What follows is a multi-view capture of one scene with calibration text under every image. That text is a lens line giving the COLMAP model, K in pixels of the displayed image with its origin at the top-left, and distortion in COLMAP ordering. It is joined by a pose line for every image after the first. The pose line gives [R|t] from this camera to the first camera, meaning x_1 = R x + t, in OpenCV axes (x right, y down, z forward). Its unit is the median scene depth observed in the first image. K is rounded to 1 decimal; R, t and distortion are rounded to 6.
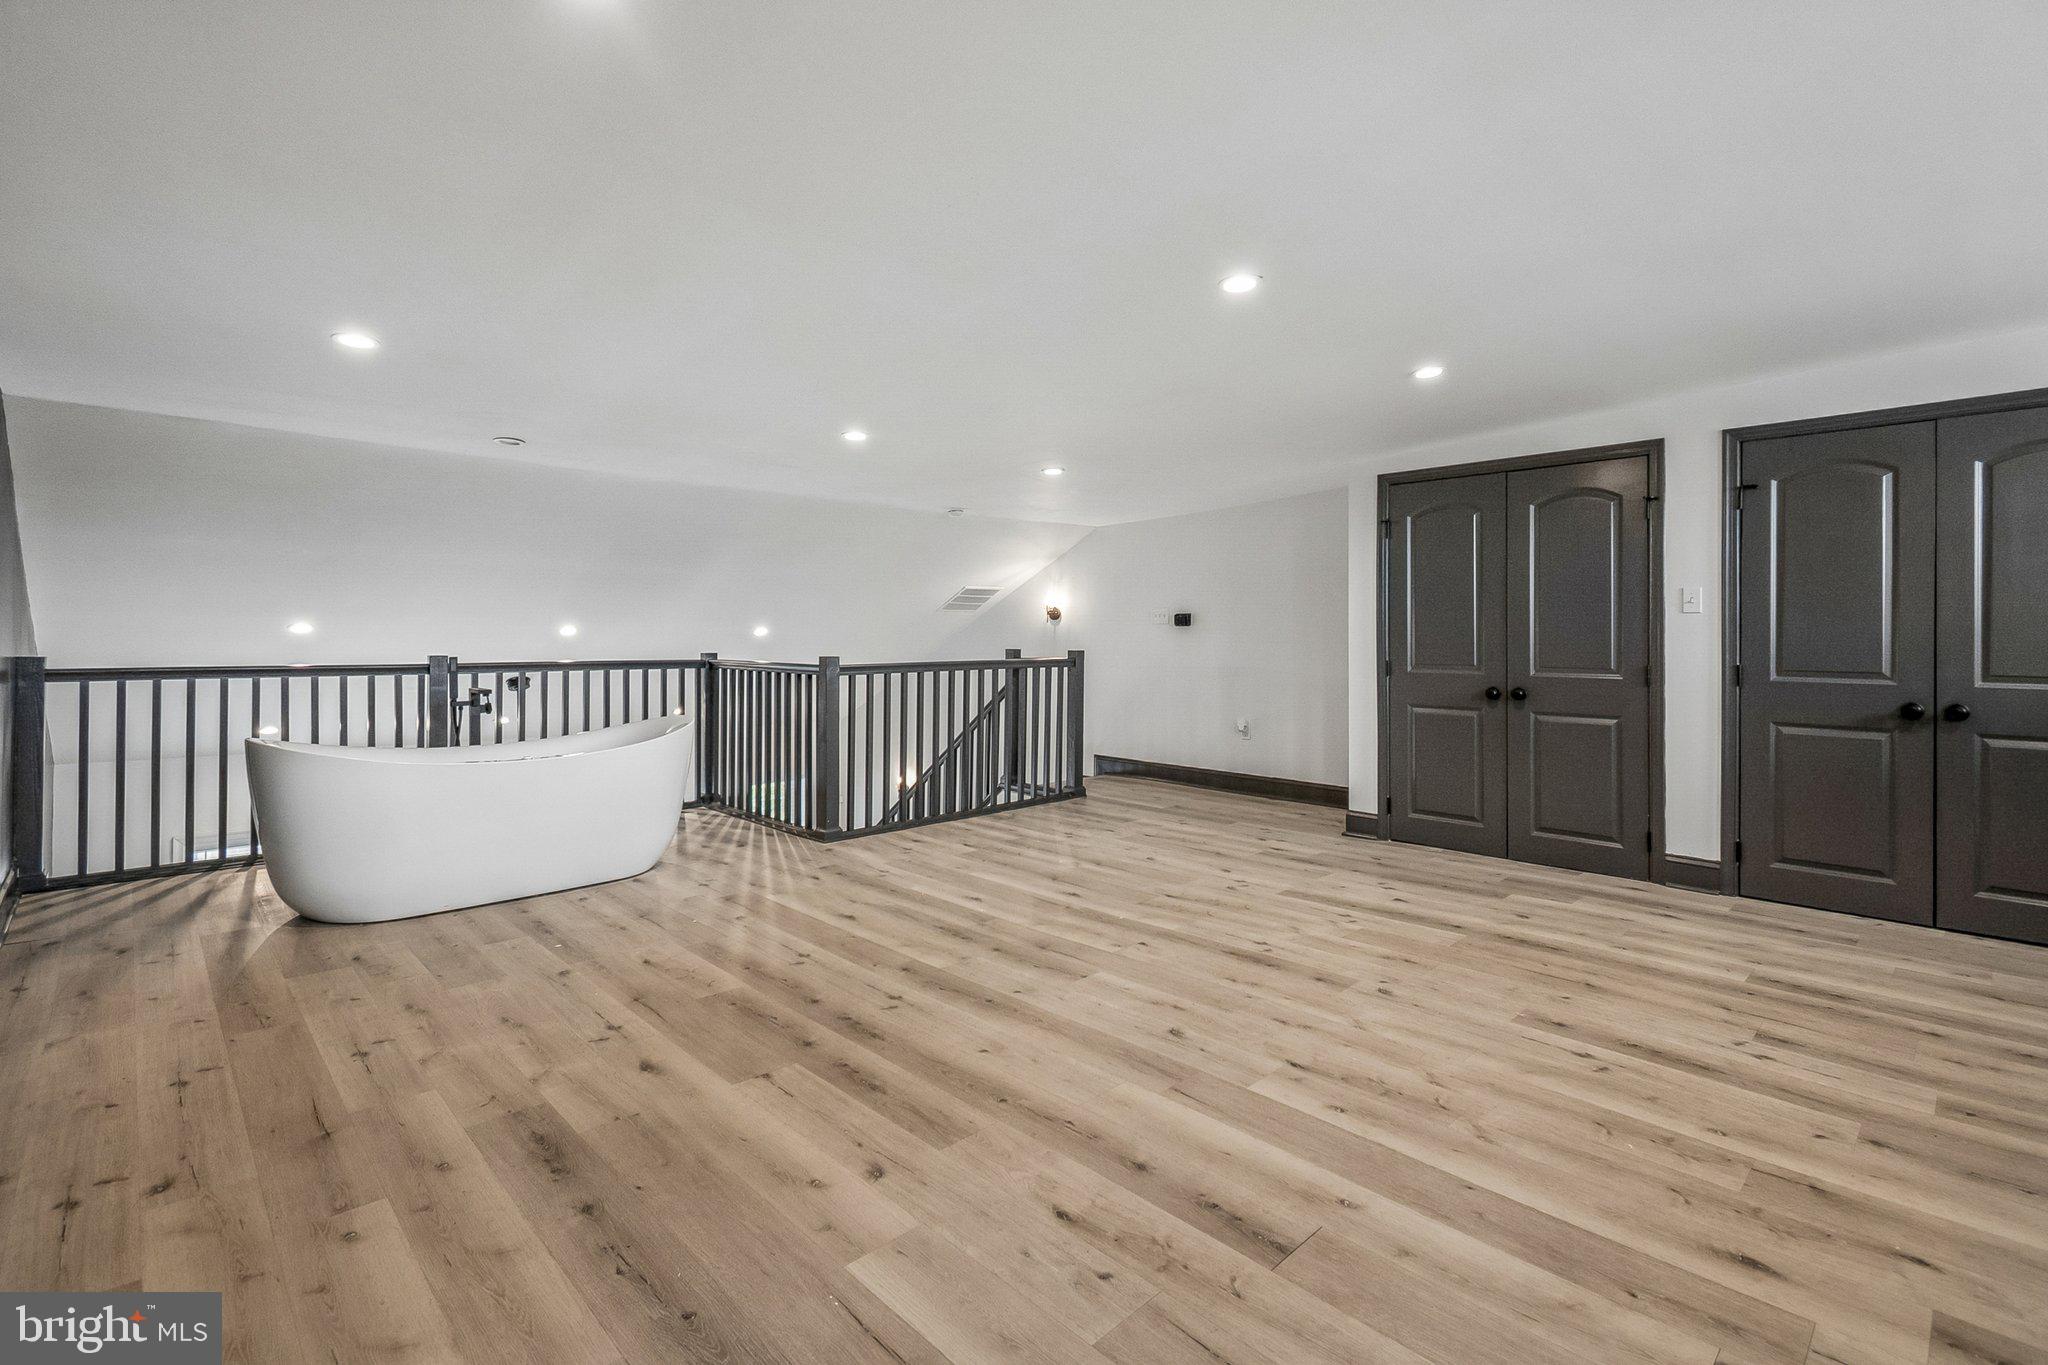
lens RADIAL K [[924.0, 0, 1028.5], [0, 924.0, 653.1], [0, 0, 1]] dist [0.015455, -0.008048]
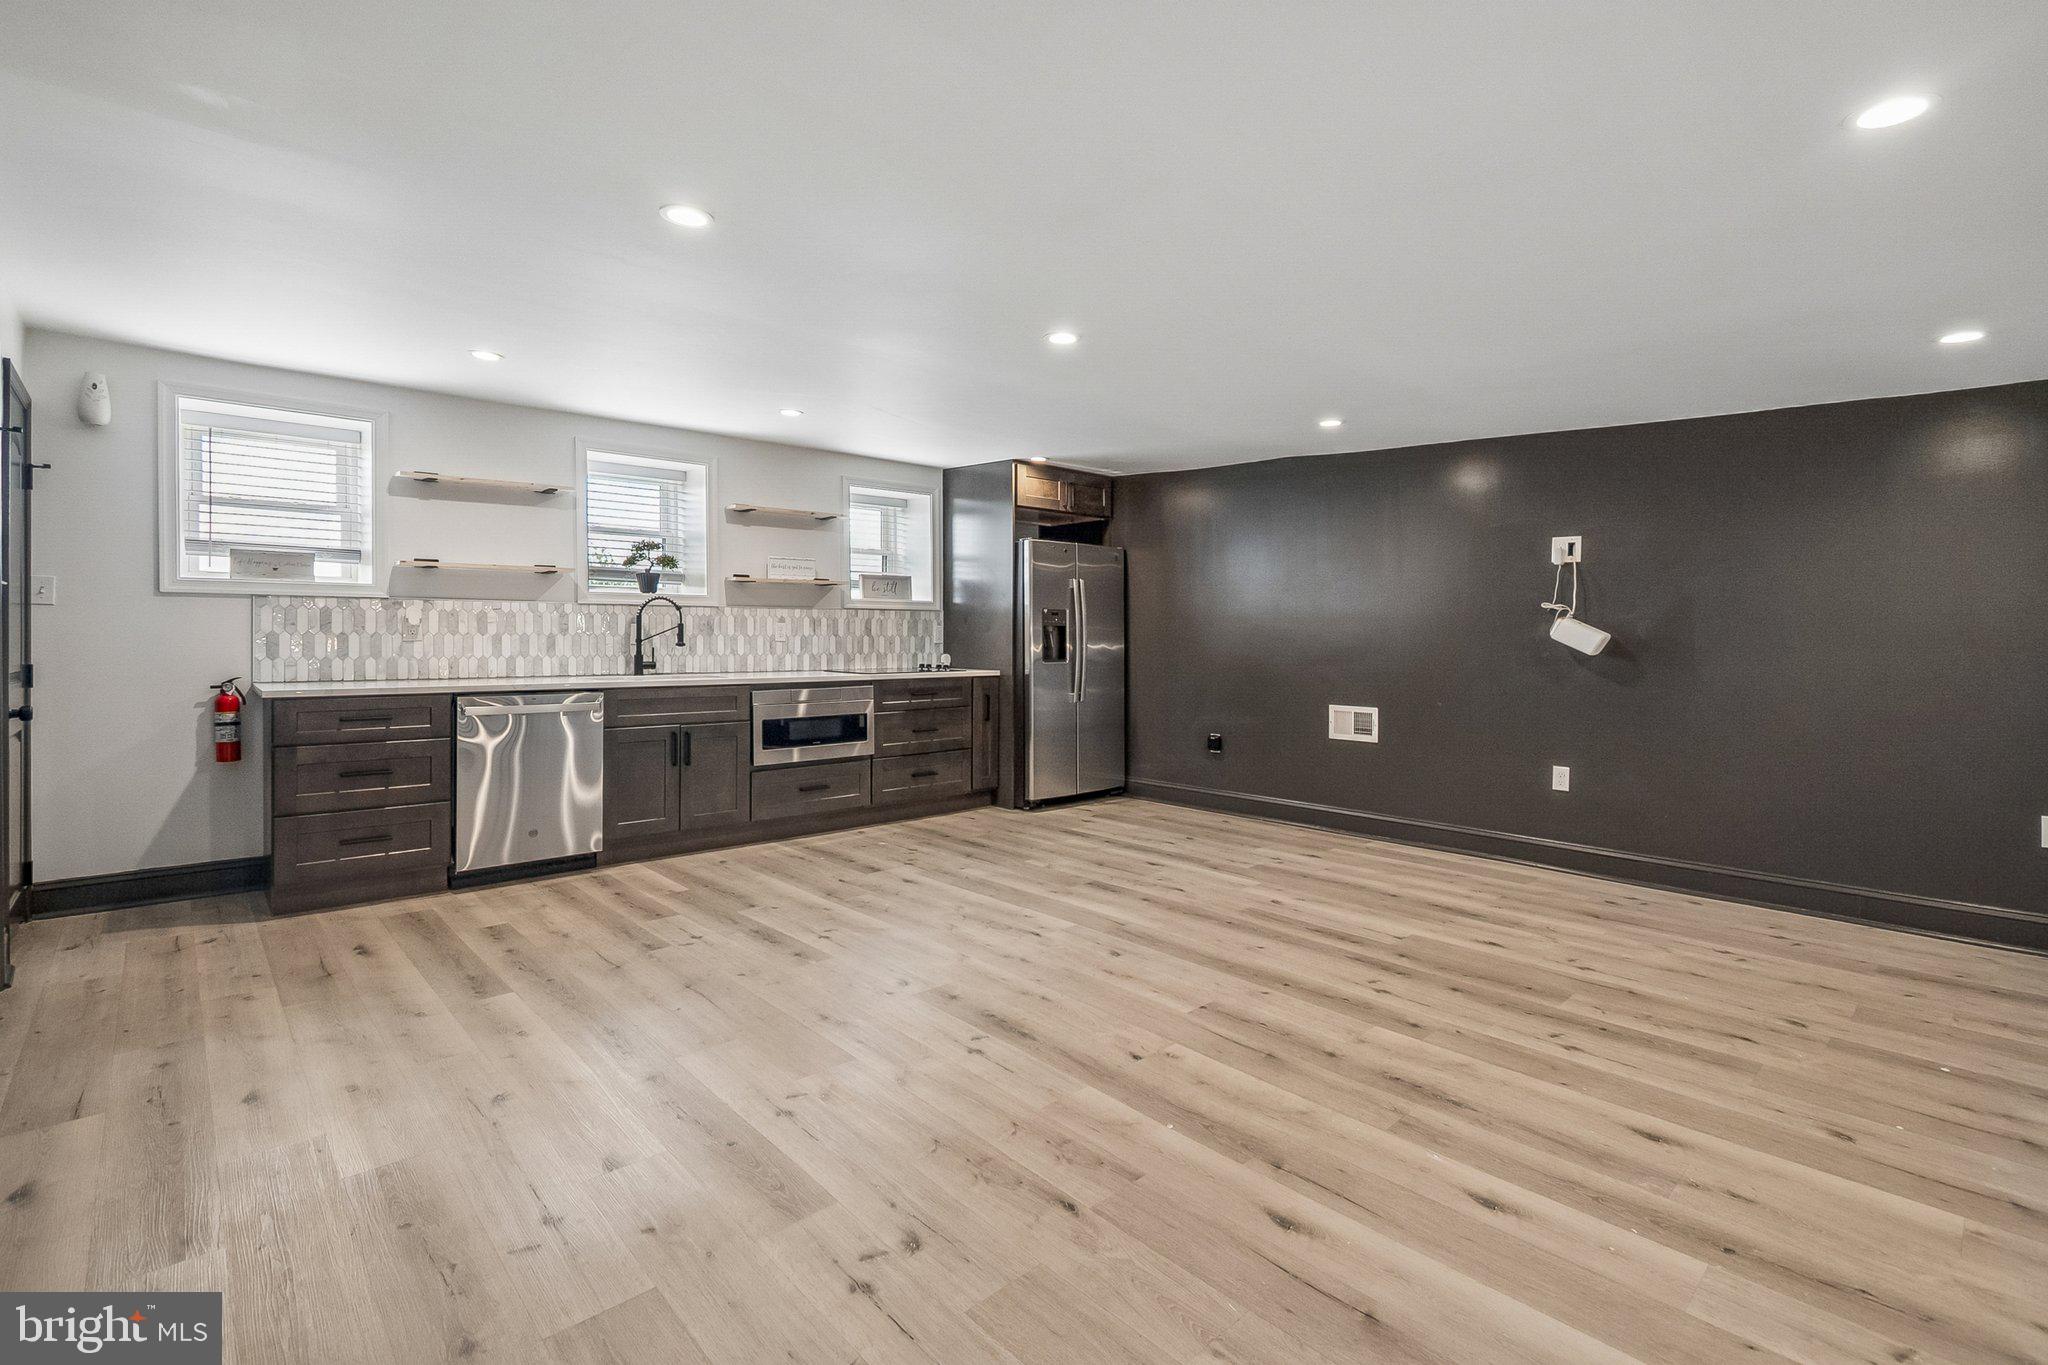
lens RADIAL K [[924.0, 0, 1028.5], [0, 924.0, 653.1], [0, 0, 1]] dist [0.015455, -0.008048]
pose [[-0.999825, -0.007445, 0.017139, 0.192365], [-0.006888, 0.999455, 0.032298, -0.027222], [-0.017370, 0.032174, -0.999331, 1.671268]]
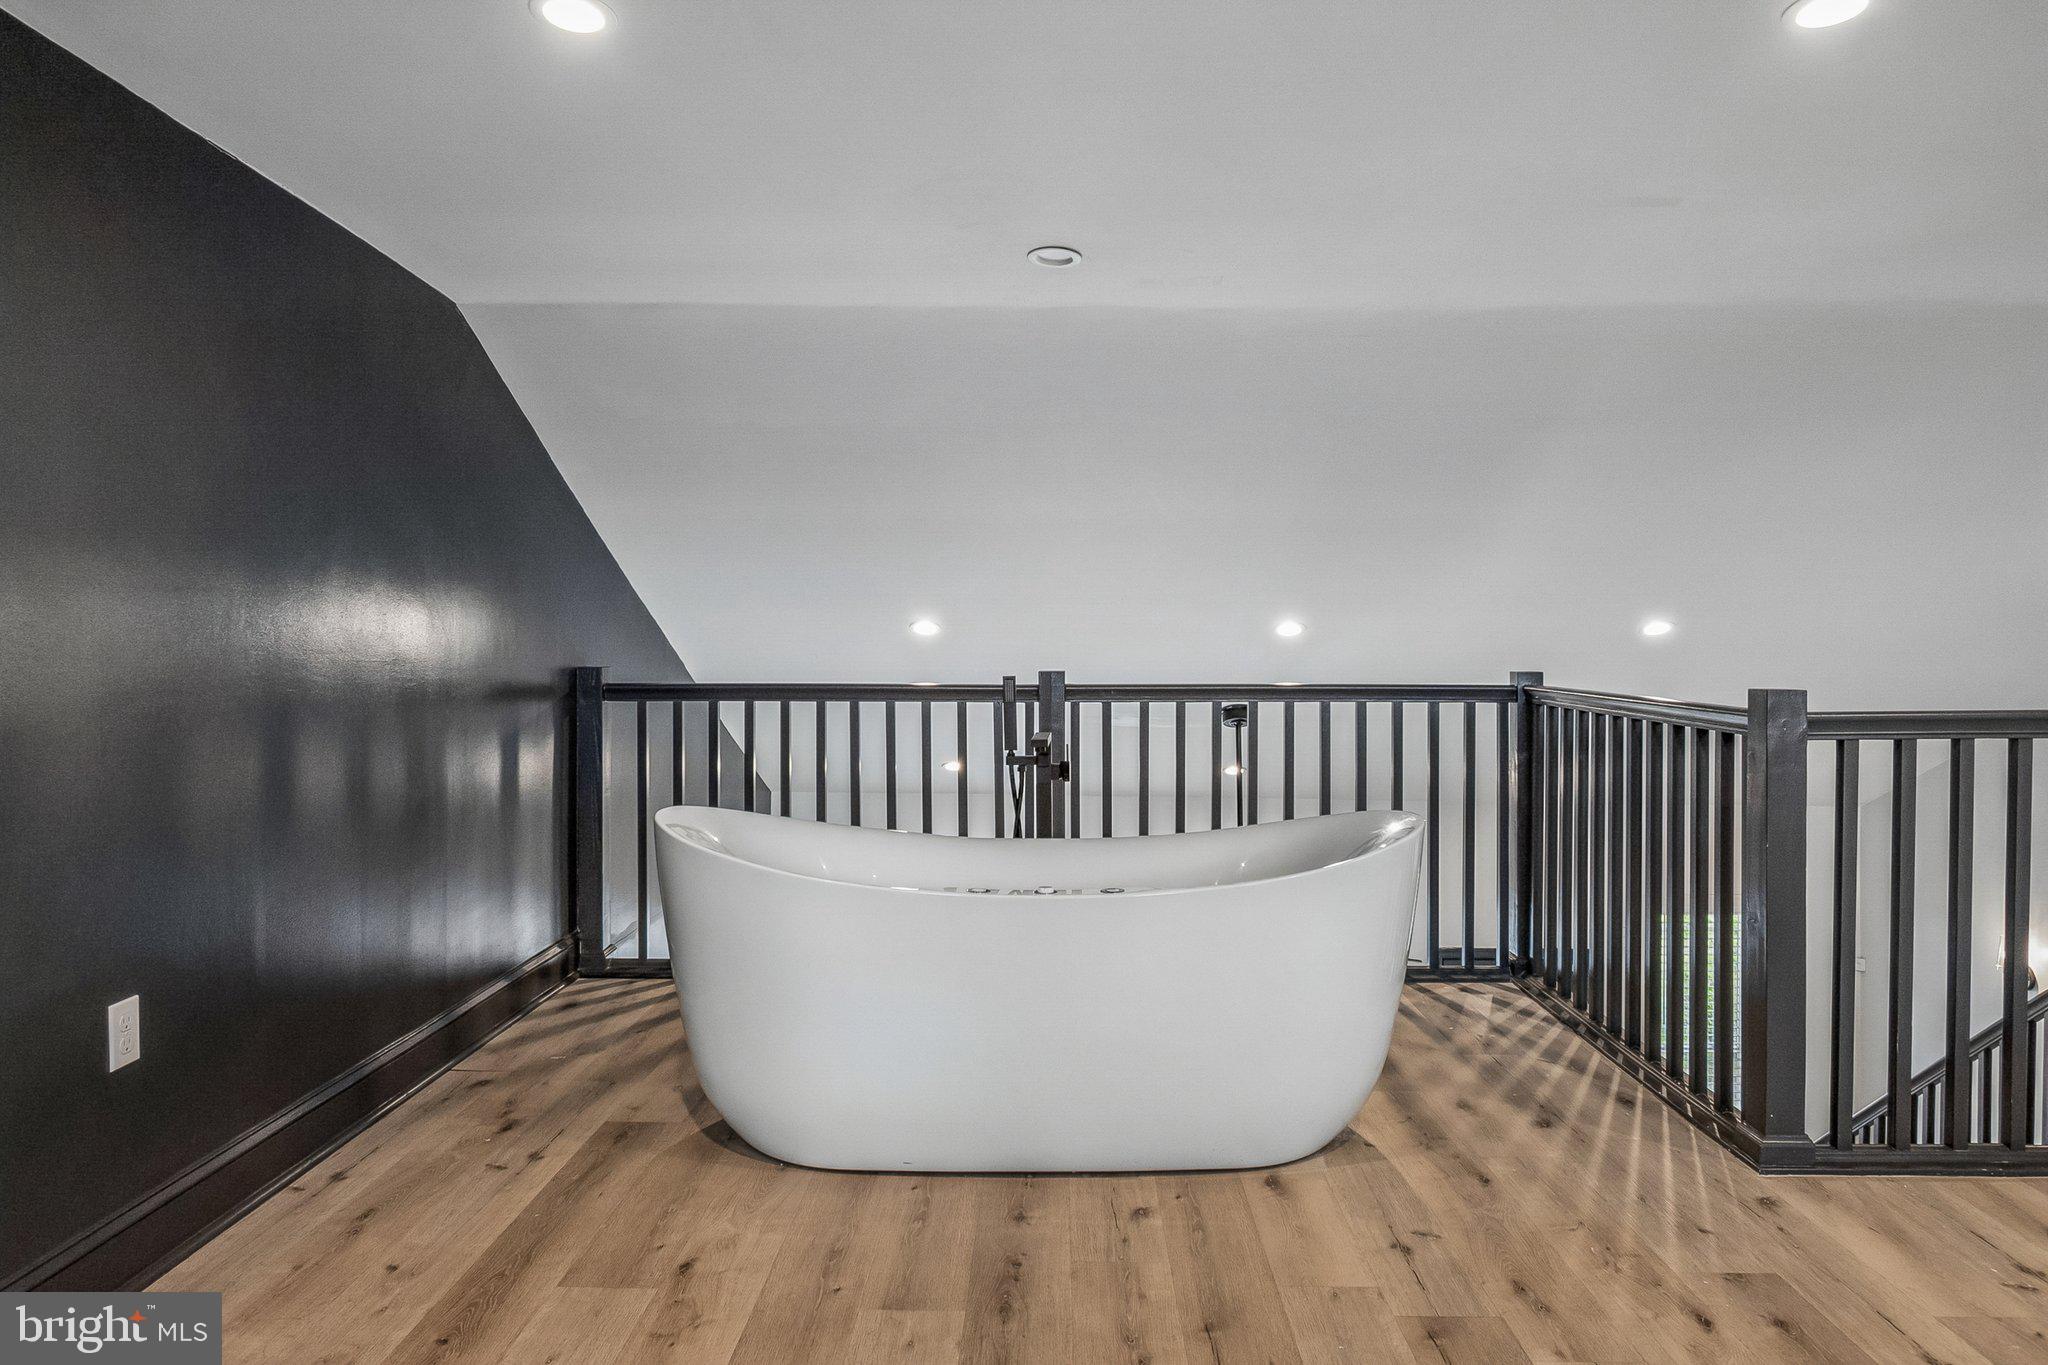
lens RADIAL K [[1295.9, 0, 1028.1], [0, 1295.9, 651.4], [0, 0, 1]] dist [0.001032, -0.001352]
pose [[0.705149, 0.004521, -0.709044, -0.074101], [-0.010769, 0.999933, -0.004334, -0.008835], [0.708977, 0.010692, 0.705151, 0.558856]]
